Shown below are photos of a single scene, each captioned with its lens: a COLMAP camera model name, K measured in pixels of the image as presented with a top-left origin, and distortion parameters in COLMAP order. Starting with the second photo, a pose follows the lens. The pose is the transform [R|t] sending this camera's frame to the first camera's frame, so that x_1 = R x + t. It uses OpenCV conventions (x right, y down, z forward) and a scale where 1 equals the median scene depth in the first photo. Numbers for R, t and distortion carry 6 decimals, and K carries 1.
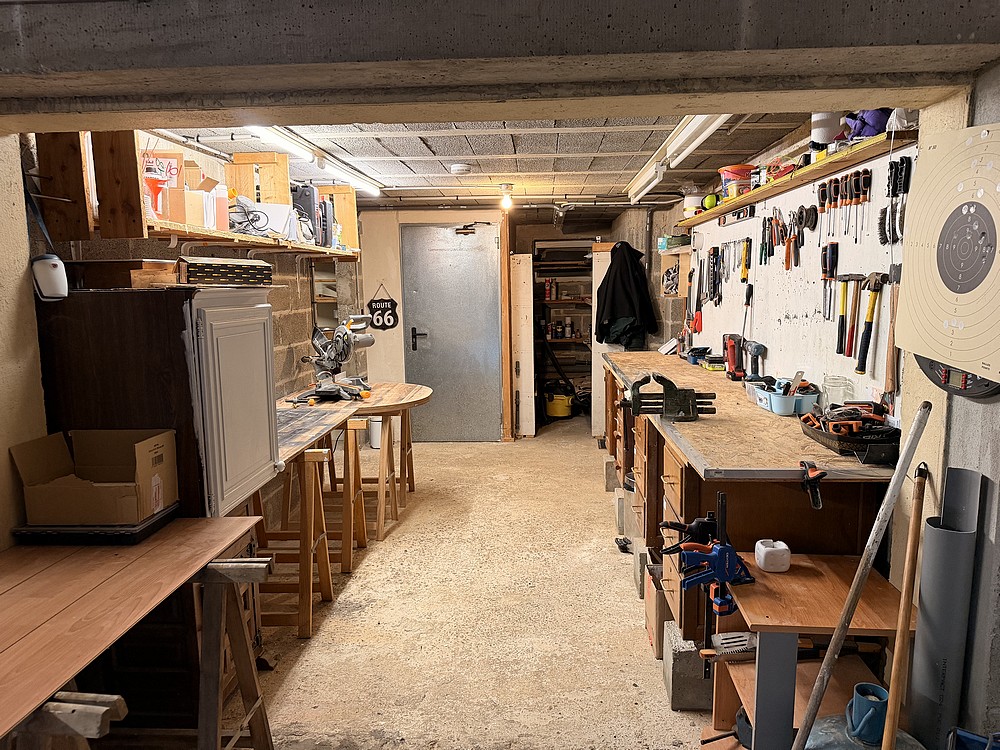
lens RADIAL K [[696.8, 0, 502.1], [0, 696.8, 377.3], [0, 0, 1]] dist [0.034568, -0.048865]
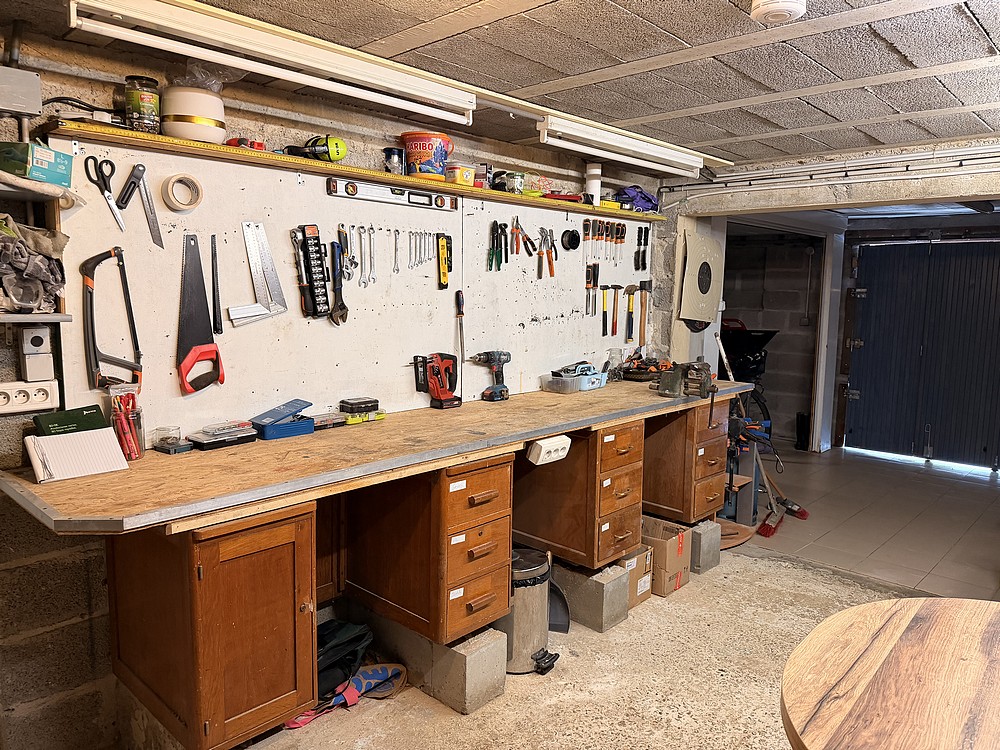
lens RADIAL K [[696.8, 0, 502.1], [0, 696.8, 374.7], [0, 0, 1]] dist [0.034568, -0.048865]
pose [[-0.765186, -0.078439, 0.639013, -0.331054], [0.084312, 0.971793, 0.220247, -0.300230], [-0.638265, 0.222407, -0.736989, 2.236727]]
